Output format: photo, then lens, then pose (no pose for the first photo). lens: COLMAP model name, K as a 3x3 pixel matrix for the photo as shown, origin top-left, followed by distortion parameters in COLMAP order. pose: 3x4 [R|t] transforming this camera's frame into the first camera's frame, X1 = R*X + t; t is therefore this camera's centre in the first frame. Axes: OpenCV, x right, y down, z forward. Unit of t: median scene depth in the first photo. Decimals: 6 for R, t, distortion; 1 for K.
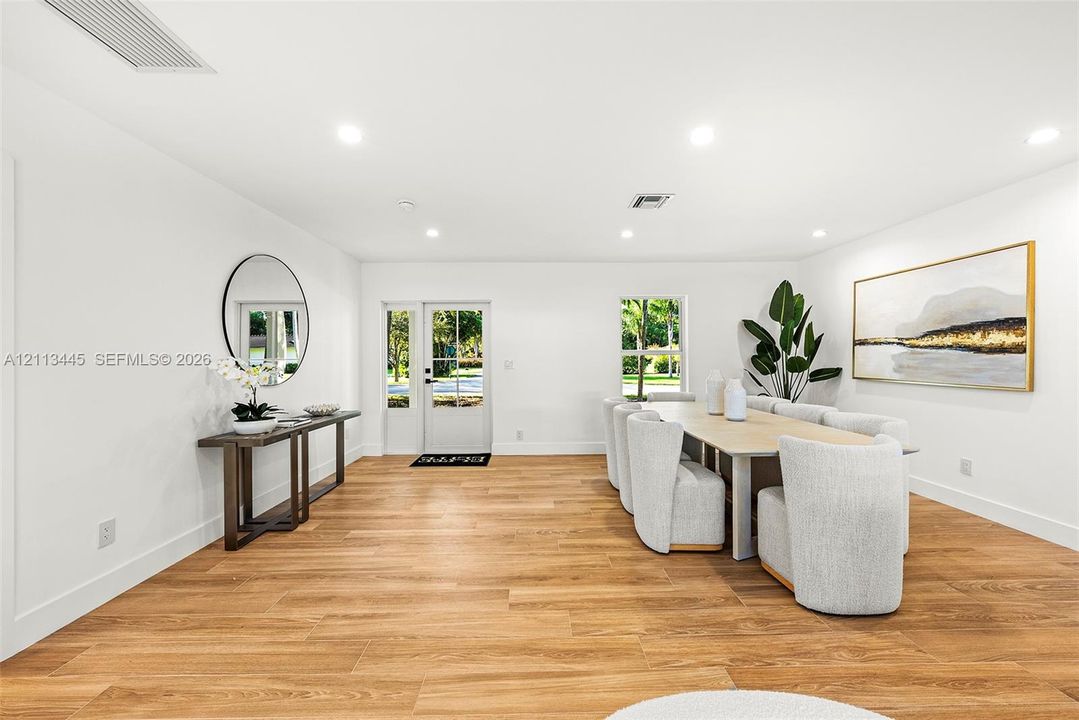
lens RADIAL K [[438.6, 0, 539.5], [0, 438.6, 360.0], [0, 0, 1]] dist [0.000966, 0.000018]
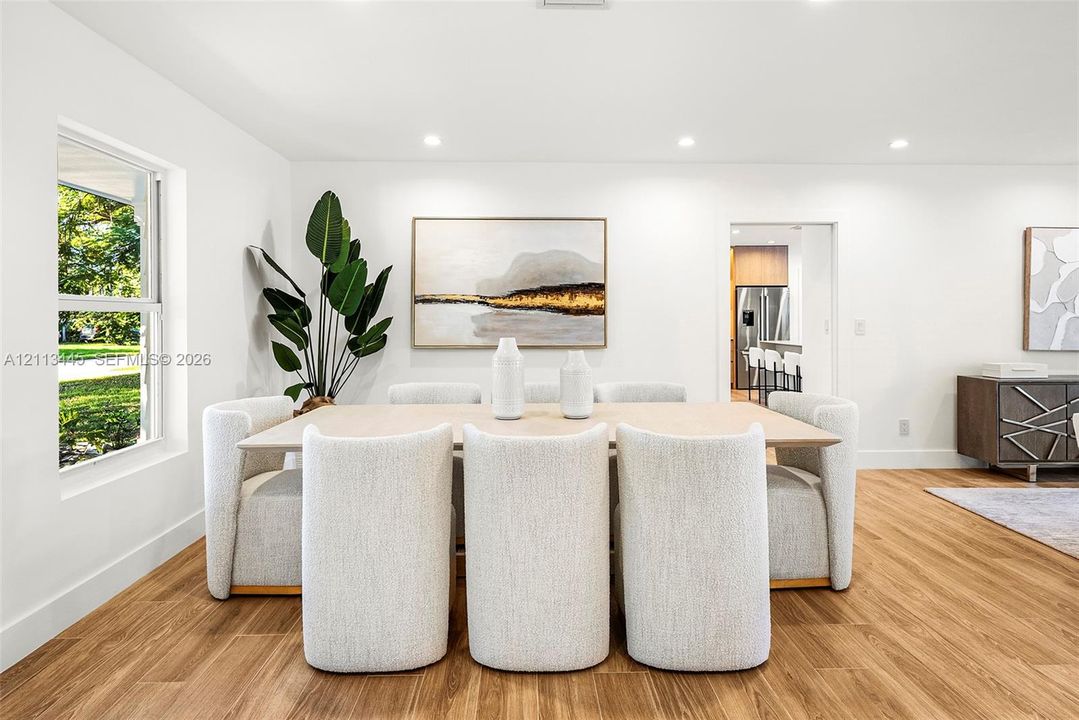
lens RADIAL K [[599.6, 0, 542.5], [0, 599.6, 322.0], [0, 0, 1]] dist [0.001099, -0.000283]
pose [[-0.033880, -0.000204, 0.999426, -0.378853], [0.010208, 0.999948, 0.000550, 0.000620], [-0.999374, 0.010221, -0.033876, 1.018856]]
